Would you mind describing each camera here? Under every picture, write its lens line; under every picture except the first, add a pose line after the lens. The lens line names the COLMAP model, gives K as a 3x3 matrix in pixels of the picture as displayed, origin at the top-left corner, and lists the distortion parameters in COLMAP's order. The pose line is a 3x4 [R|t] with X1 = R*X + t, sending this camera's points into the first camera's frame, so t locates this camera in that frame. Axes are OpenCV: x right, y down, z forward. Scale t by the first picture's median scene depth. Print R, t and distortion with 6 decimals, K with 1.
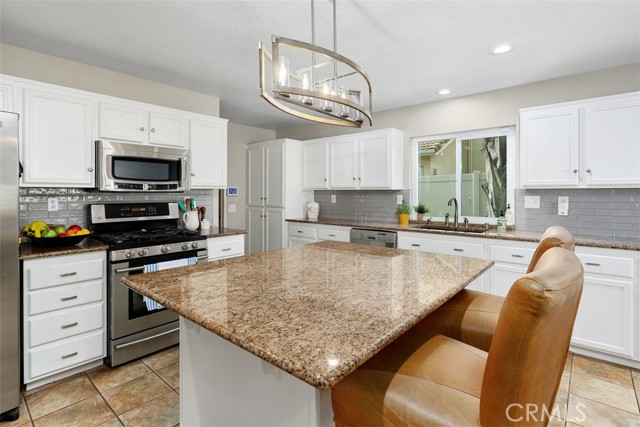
lens RADIAL K [[321.5, 0, 320.1], [0, 321.5, 194.8], [0, 0, 1]] dist [0.034020, -0.000020]
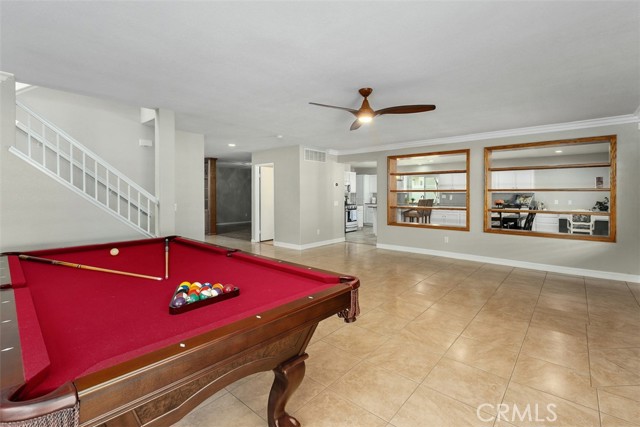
lens RADIAL K [[289.9, 0, 318.0], [0, 289.9, 191.9], [0, 0, 1]] dist [-0.000926, -0.000099]
pose [[0.999083, -0.000797, -0.042803, -0.607013], [0.000297, 0.999931, -0.011705, 0.011468], [0.042809, 0.011682, 0.999015, -2.313863]]
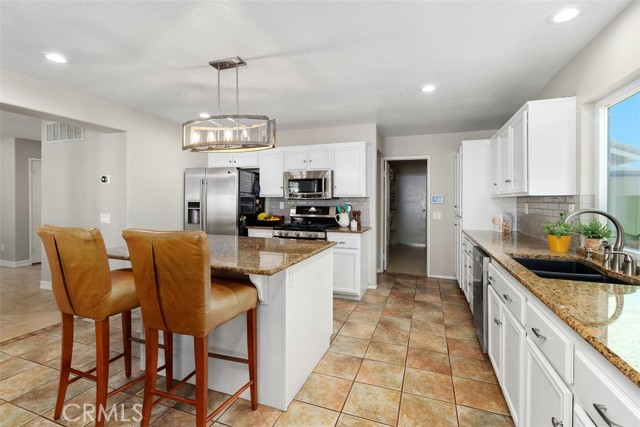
lens RADIAL K [[294.9, 0, 319.3], [0, 294.9, 201.8], [0, 0, 1]] dist [-0.002103, -0.000382]
pose [[0.333743, 0.005190, -0.942650, 0.815118], [-0.009750, 0.999950, 0.002054, -0.000137], [0.942614, 0.008506, 0.333777, 0.513480]]
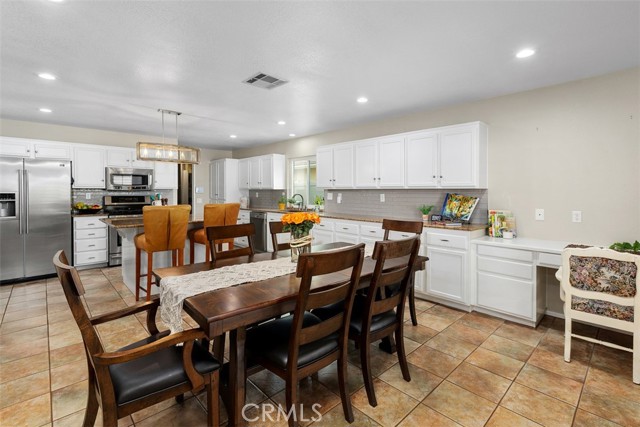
lens RADIAL K [[289.9, 0, 318.0], [0, 289.9, 191.9], [0, 0, 1]] dist [-0.000926, -0.000099]
pose [[0.992878, 0.002732, -0.119102, 0.820126], [-0.003266, 0.999985, -0.004290, 0.005086], [0.119088, 0.004649, 0.992873, -0.656532]]
